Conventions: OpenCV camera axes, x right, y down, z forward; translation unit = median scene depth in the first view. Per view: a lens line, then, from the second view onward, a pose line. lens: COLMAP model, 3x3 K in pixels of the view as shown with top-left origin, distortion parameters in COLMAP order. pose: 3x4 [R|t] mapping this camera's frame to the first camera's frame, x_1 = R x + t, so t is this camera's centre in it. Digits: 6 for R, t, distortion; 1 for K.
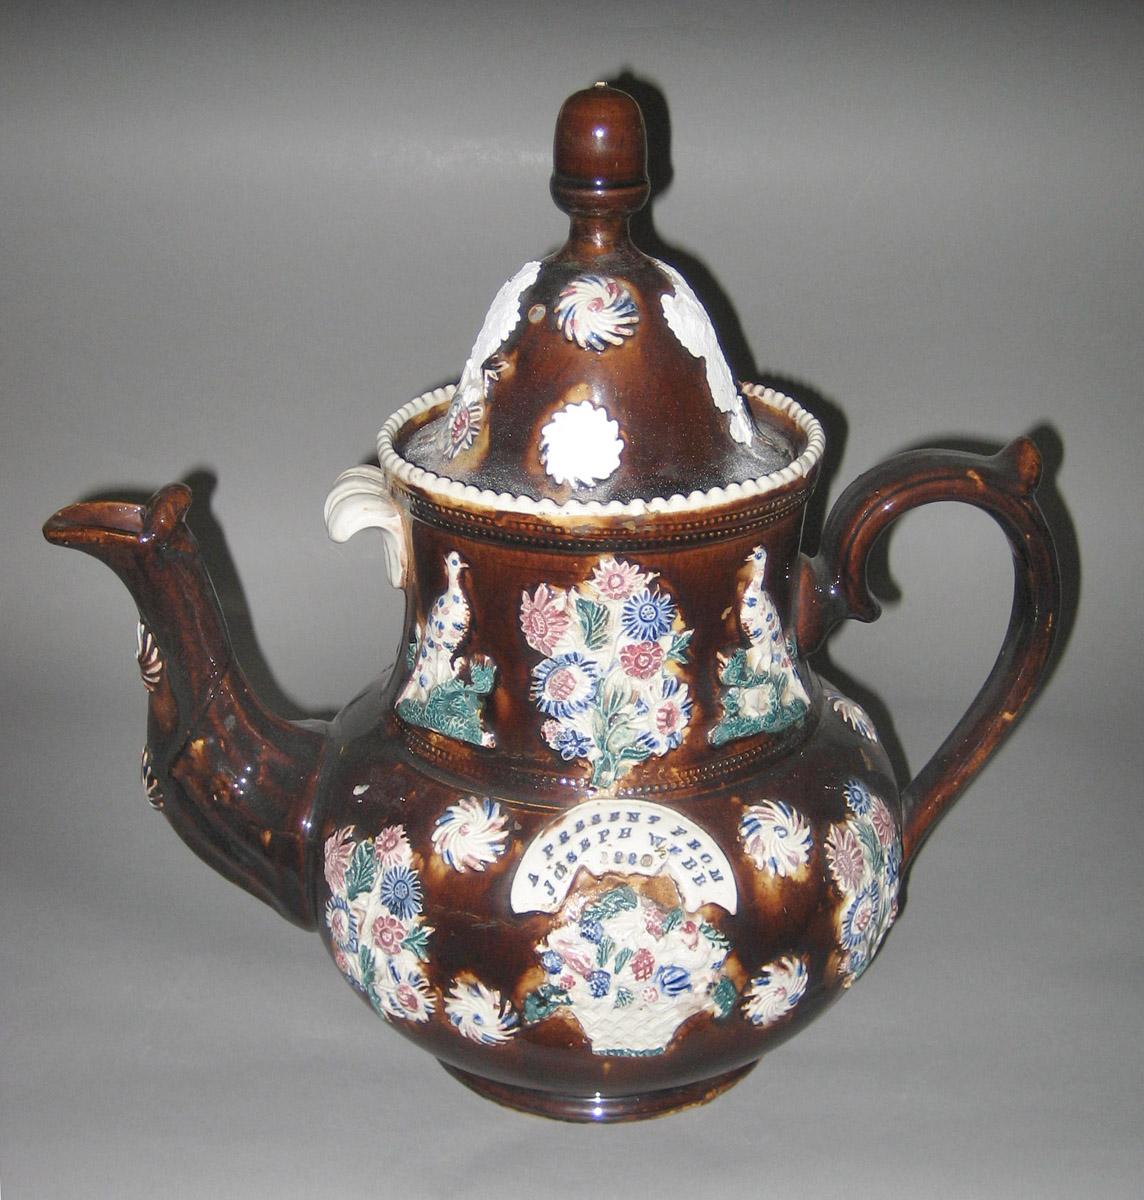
lens RADIAL K [[2115.2, 0, 574.7], [0, 2115.2, 602.1], [0, 0, 1]] dist [-0.188921, 0.000000]
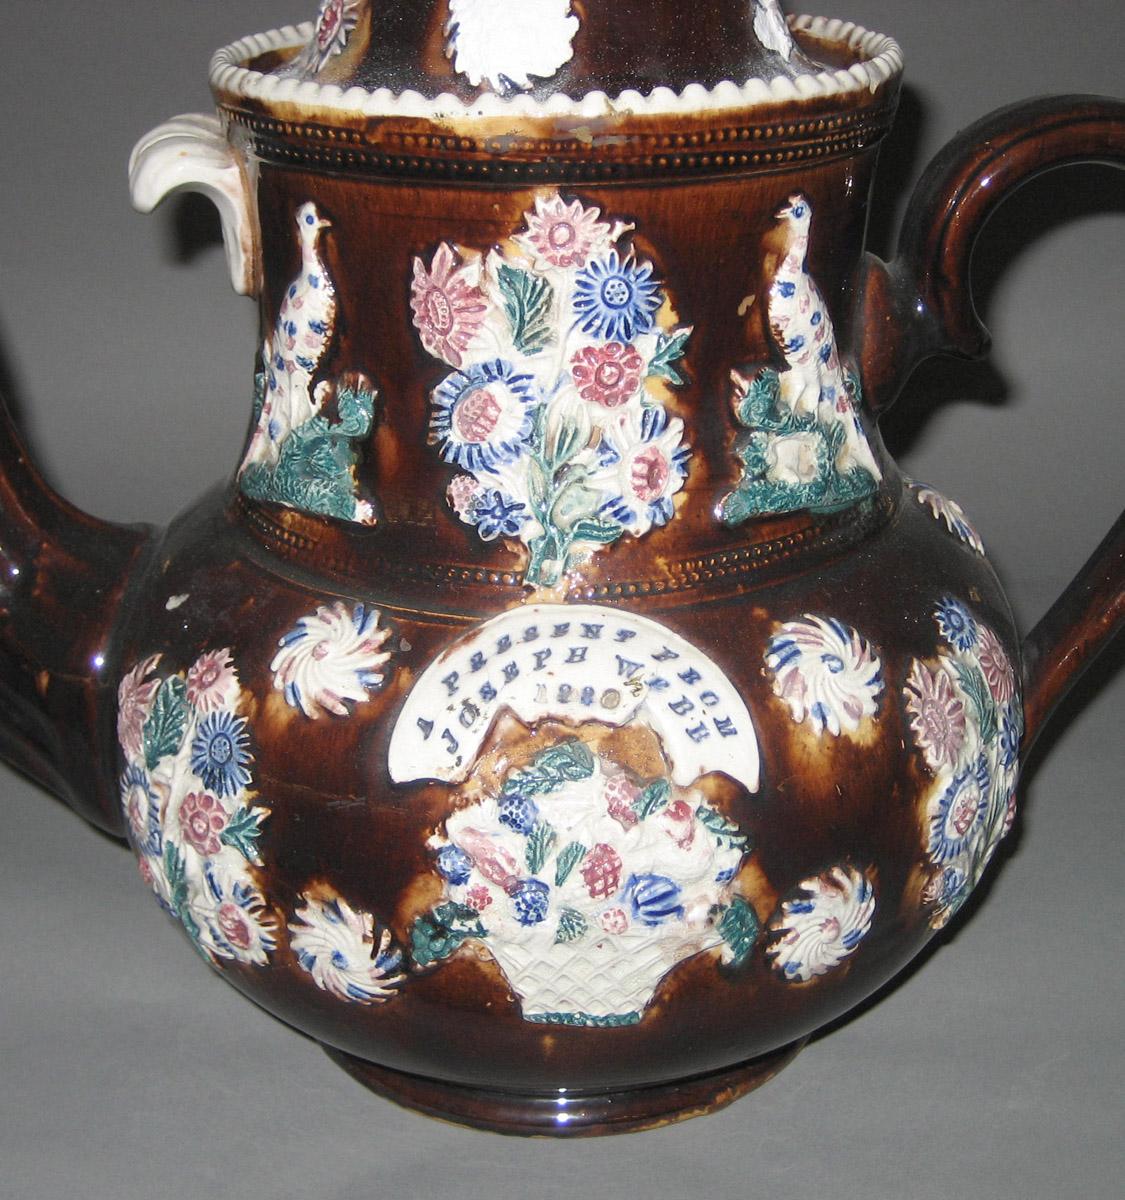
lens RADIAL K [[2115.2, 0, 558.7], [0, 2115.2, 599.5], [0, 0, 1]] dist [-0.188921, 0.000000]
pose [[0.999001, 0.010612, -0.043419, 0.044424], [-0.011419, 0.999766, -0.018386, 0.103009], [0.043214, 0.018864, 0.998888, 0.381030]]
